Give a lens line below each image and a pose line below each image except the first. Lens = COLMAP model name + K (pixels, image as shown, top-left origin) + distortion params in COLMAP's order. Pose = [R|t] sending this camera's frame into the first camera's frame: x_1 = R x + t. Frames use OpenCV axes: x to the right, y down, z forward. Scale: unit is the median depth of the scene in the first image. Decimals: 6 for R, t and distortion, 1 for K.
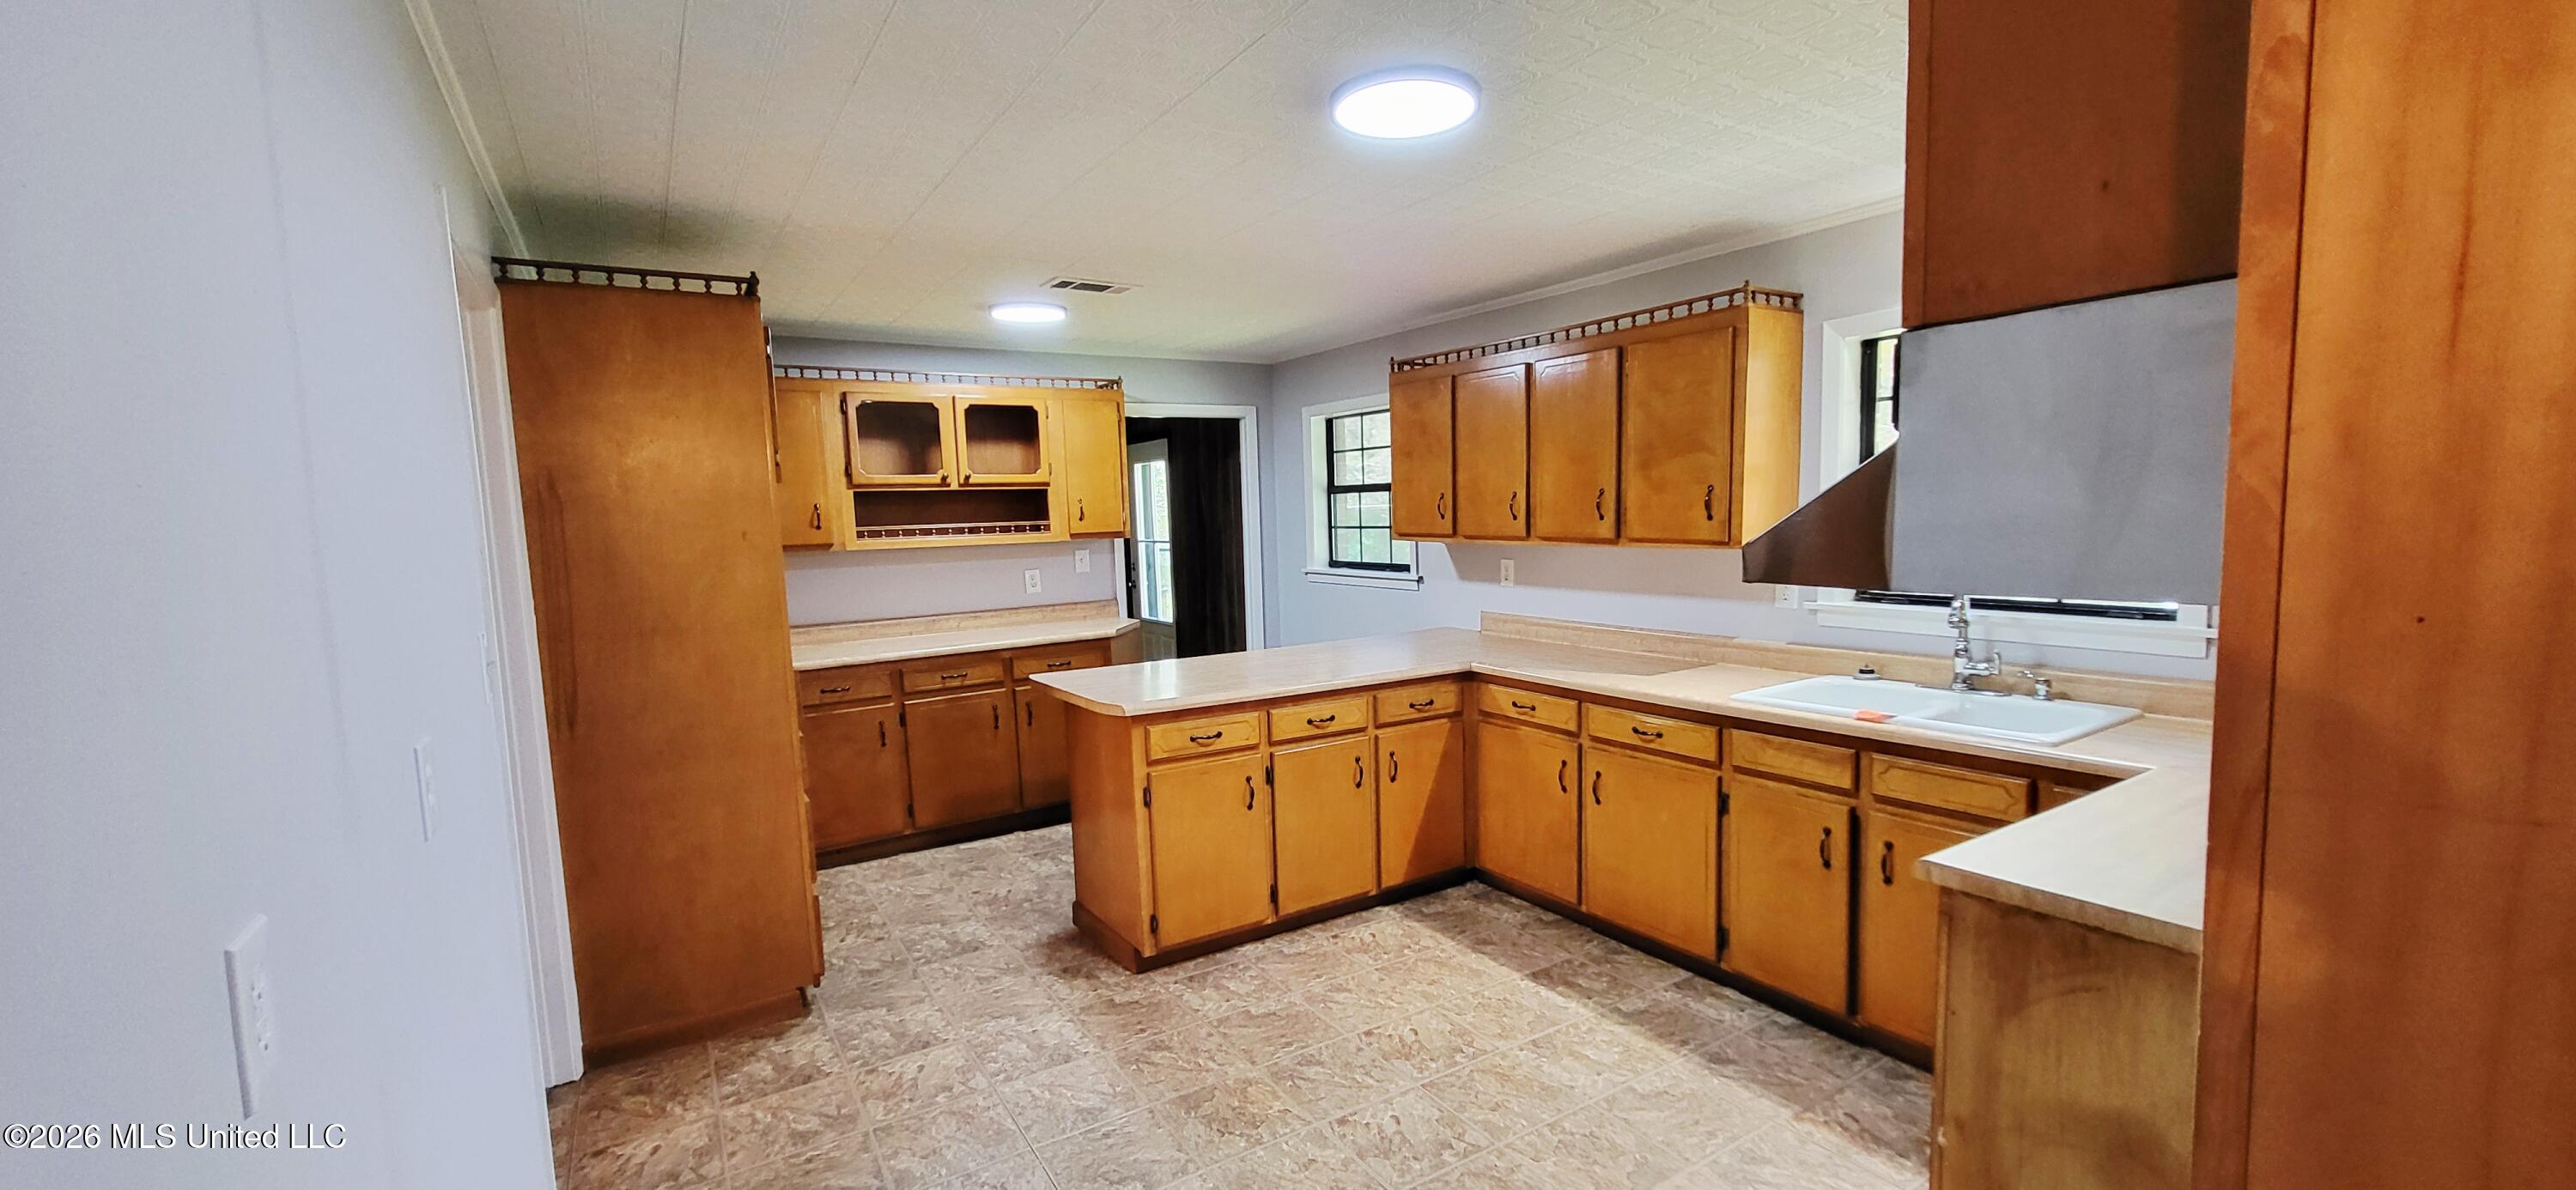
lens RADIAL K [[1018.1, 0, 1293.4], [0, 1018.1, 613.4], [0, 0, 1]] dist [0.000501, 0.000052]
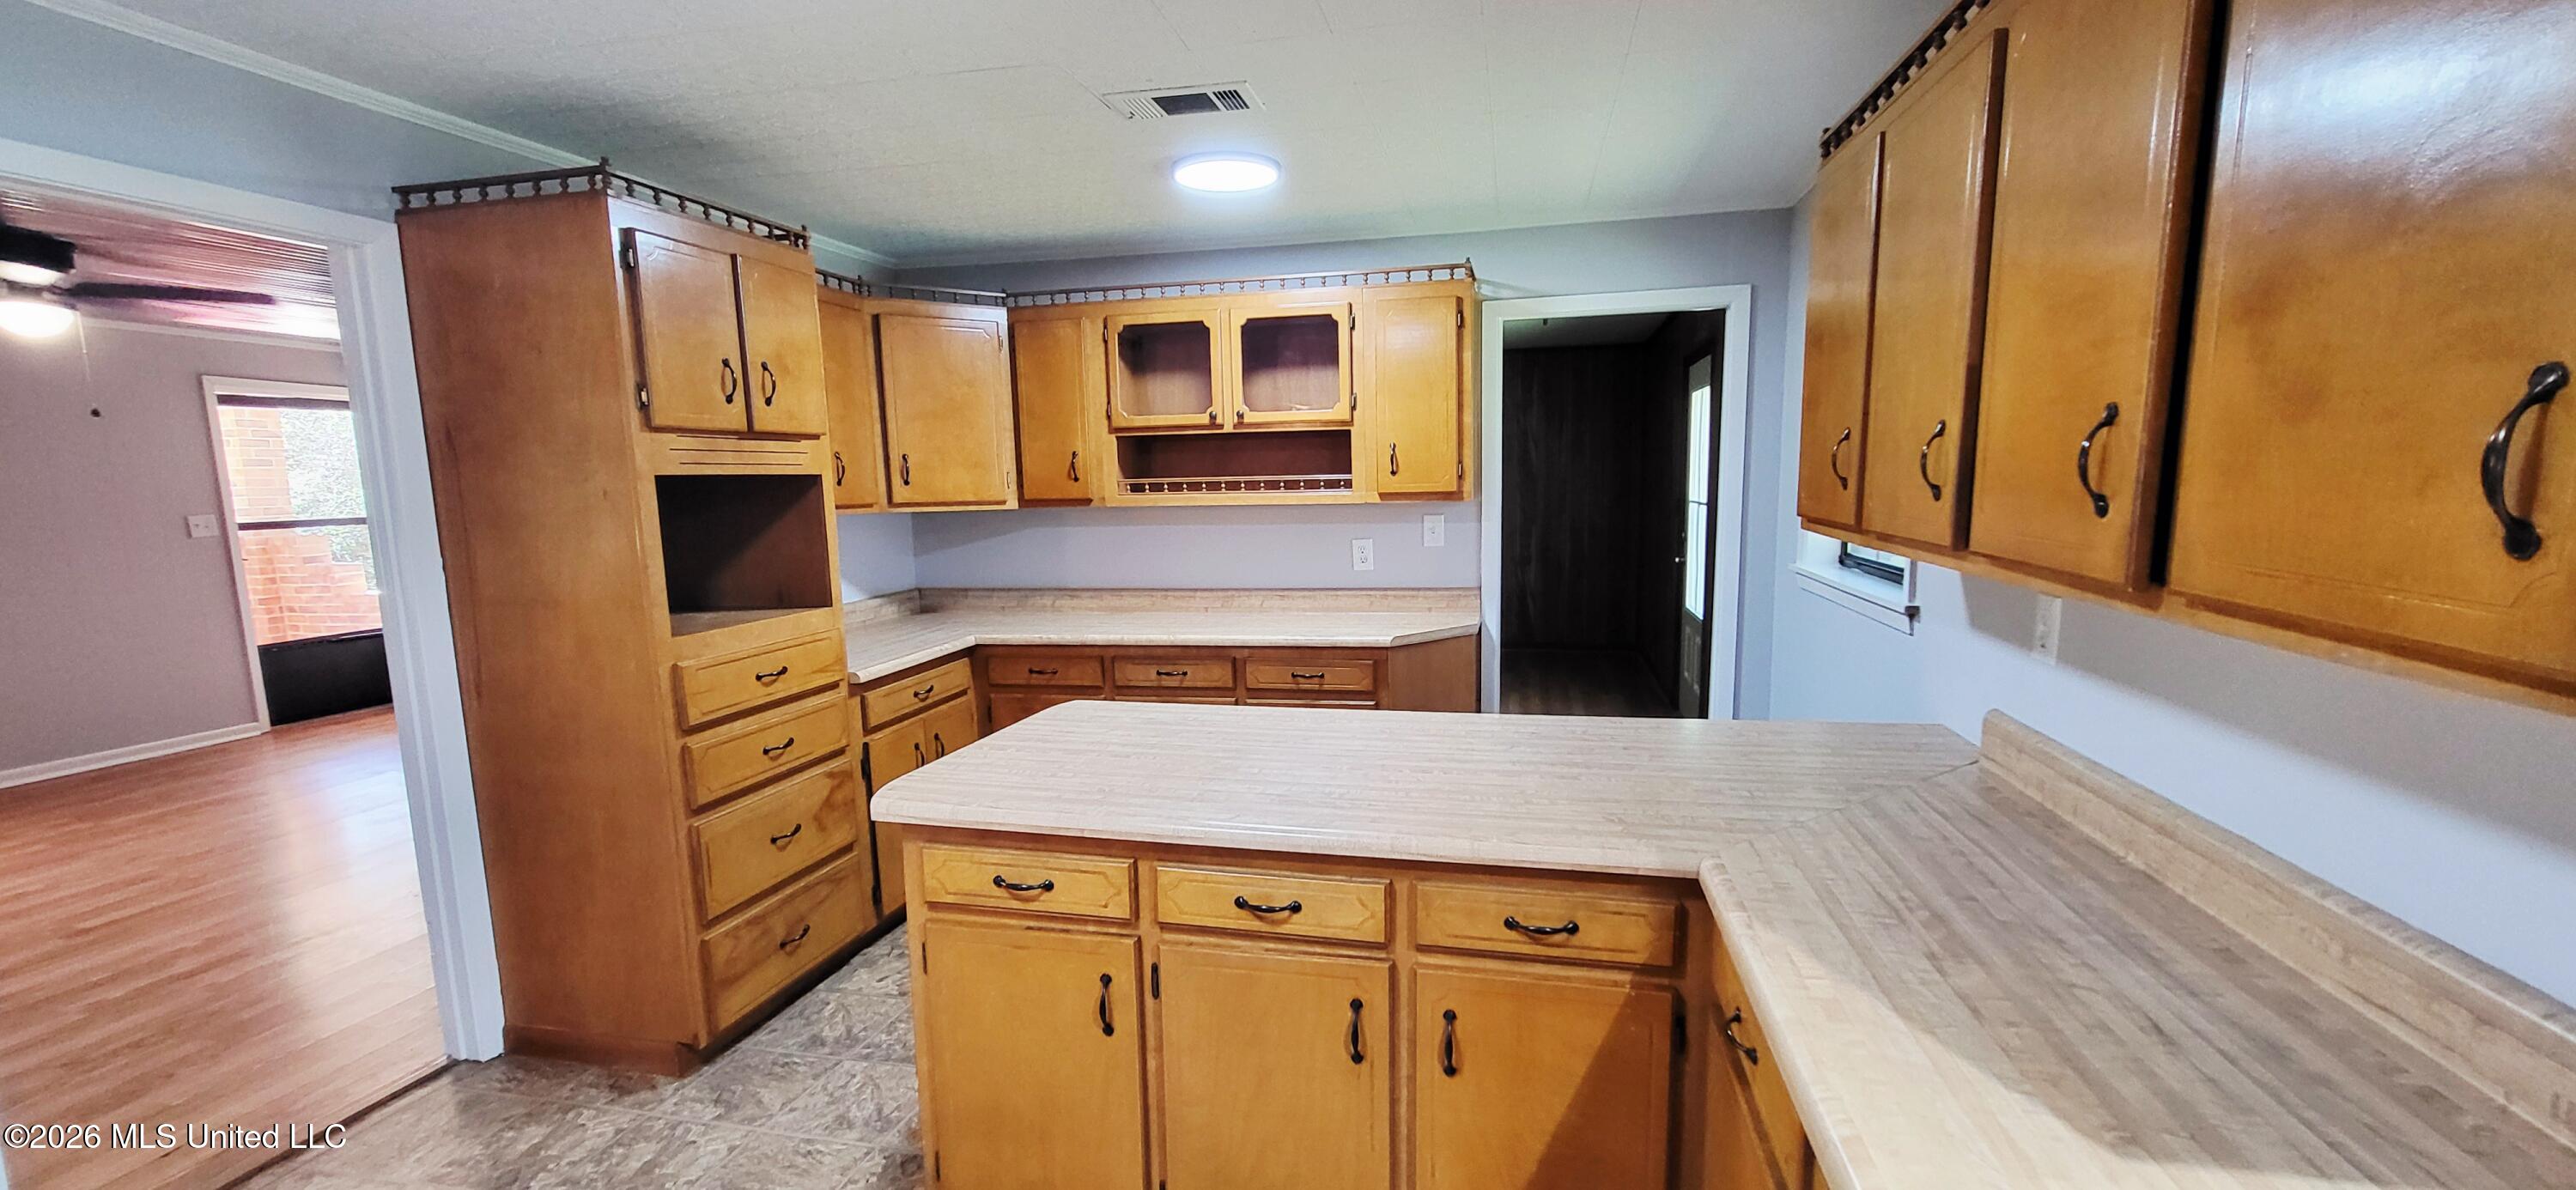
lens RADIAL K [[1018.1, 0, 1293.4], [0, 1018.1, 613.4], [0, 0, 1]] dist [0.000501, 0.000052]
pose [[0.711192, 0.110934, -0.694190, 0.278296], [-0.071989, 0.993772, 0.085056, -0.058776], [0.699302, -0.010517, 0.714749, 0.519379]]
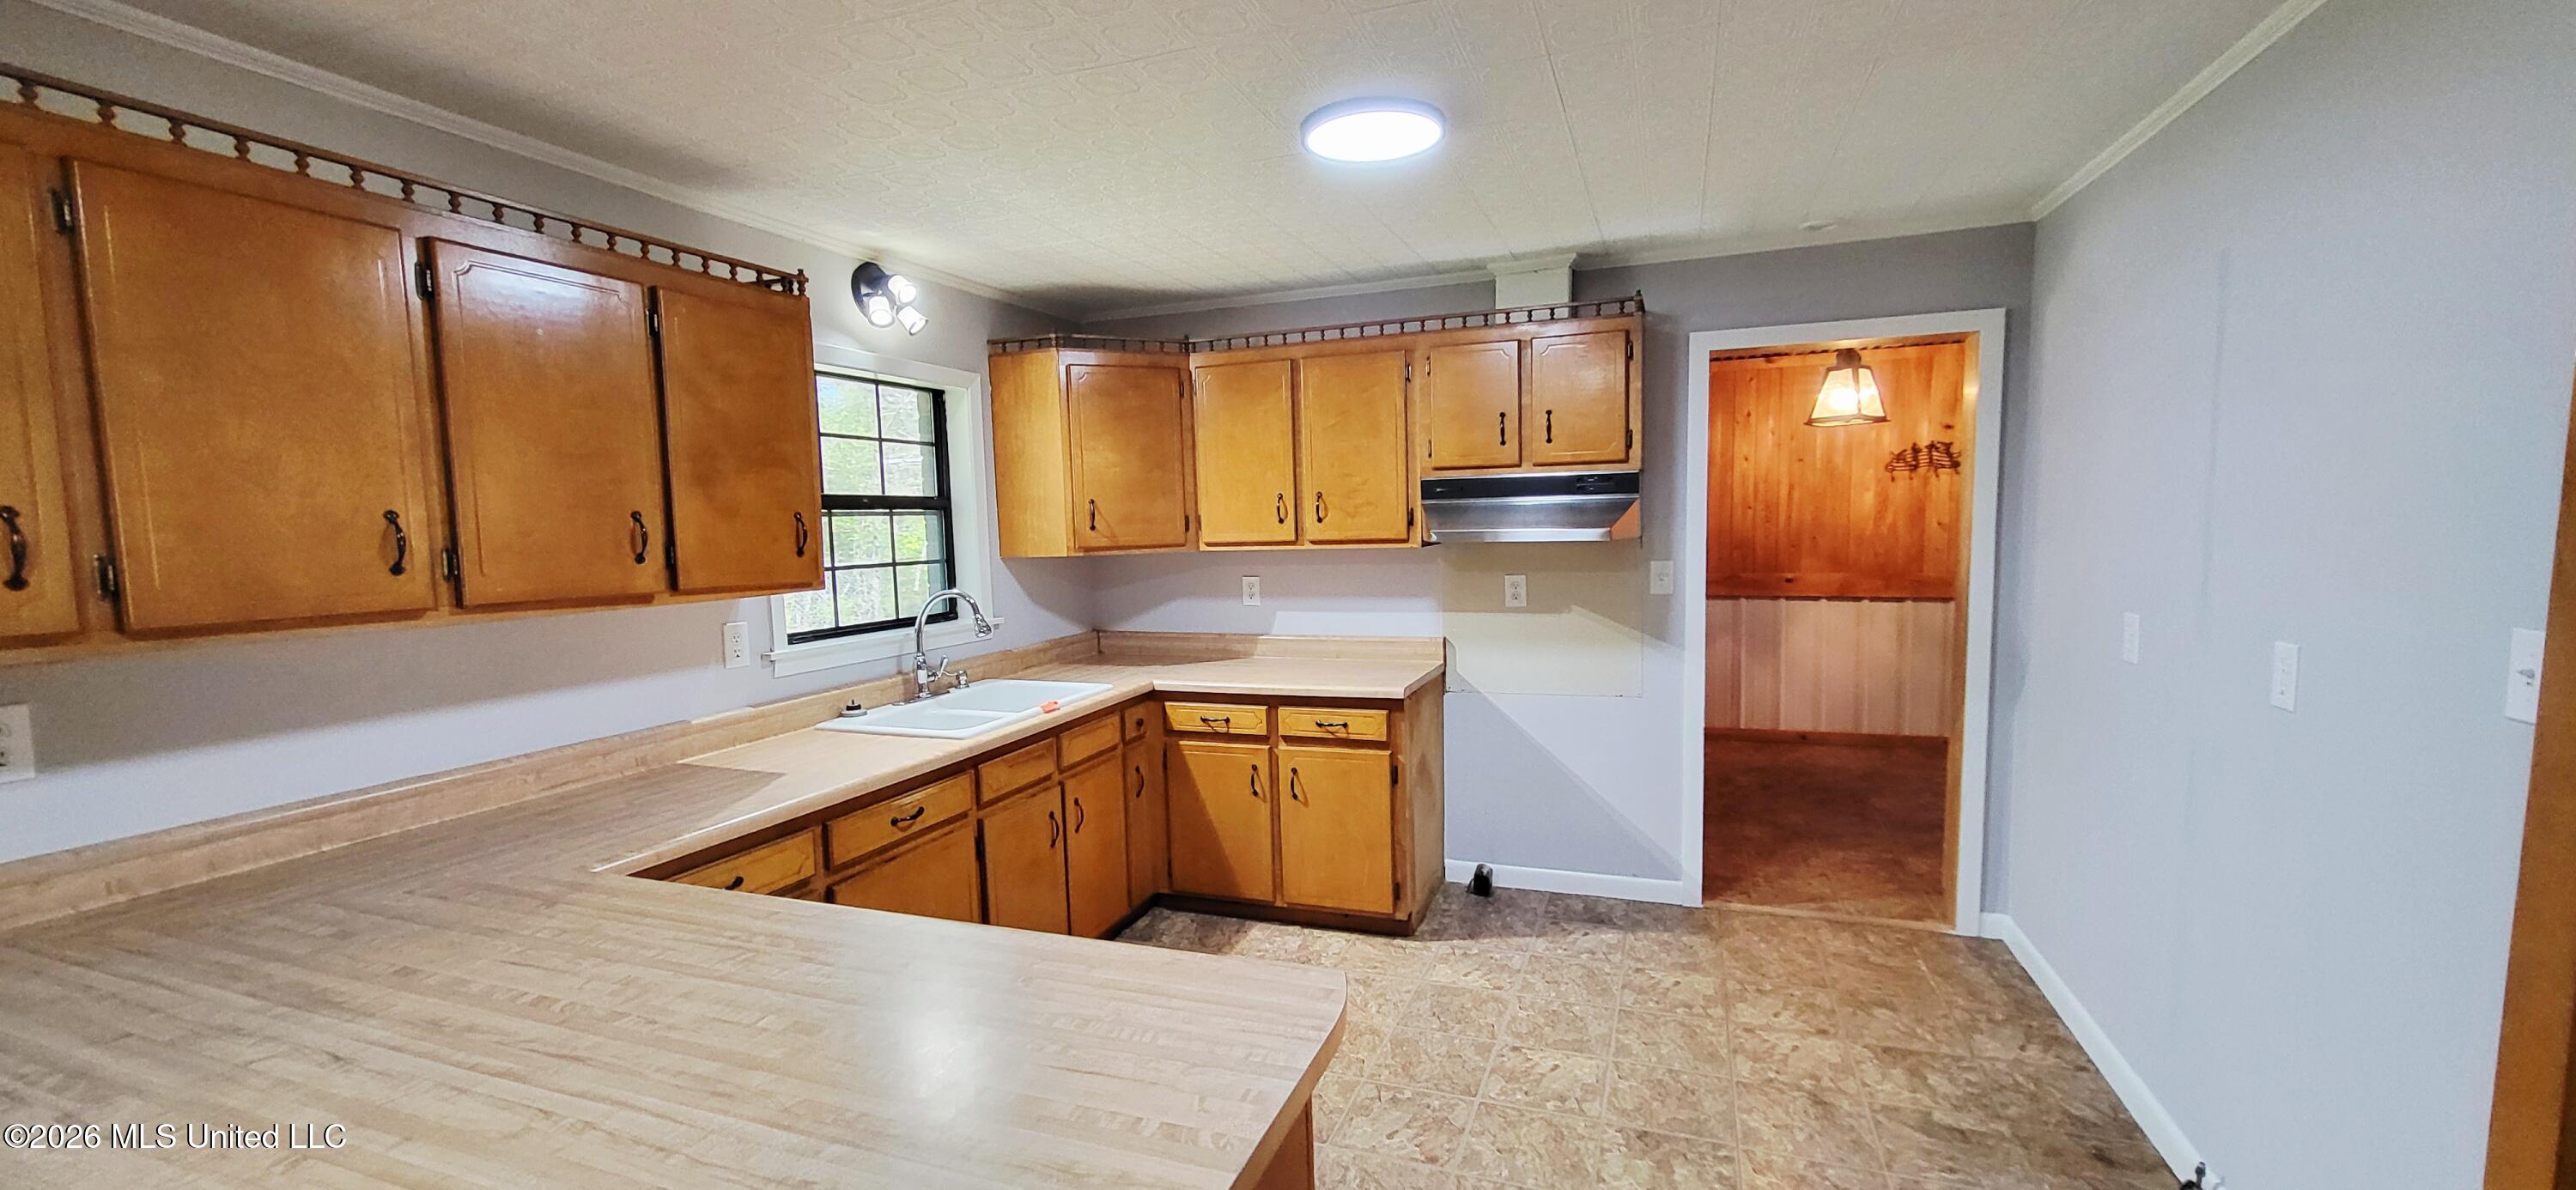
lens RADIAL K [[1151.3, 0, 1288.0], [0, 1151.3, 595.0], [0, 0, 1]] dist [0.000718, 0.000028]
pose [[-0.608900, -0.019734, 0.793001, -0.385351], [0.113676, 0.987201, 0.111852, -0.085644], [-0.785060, 0.158252, -0.598864, 0.900793]]
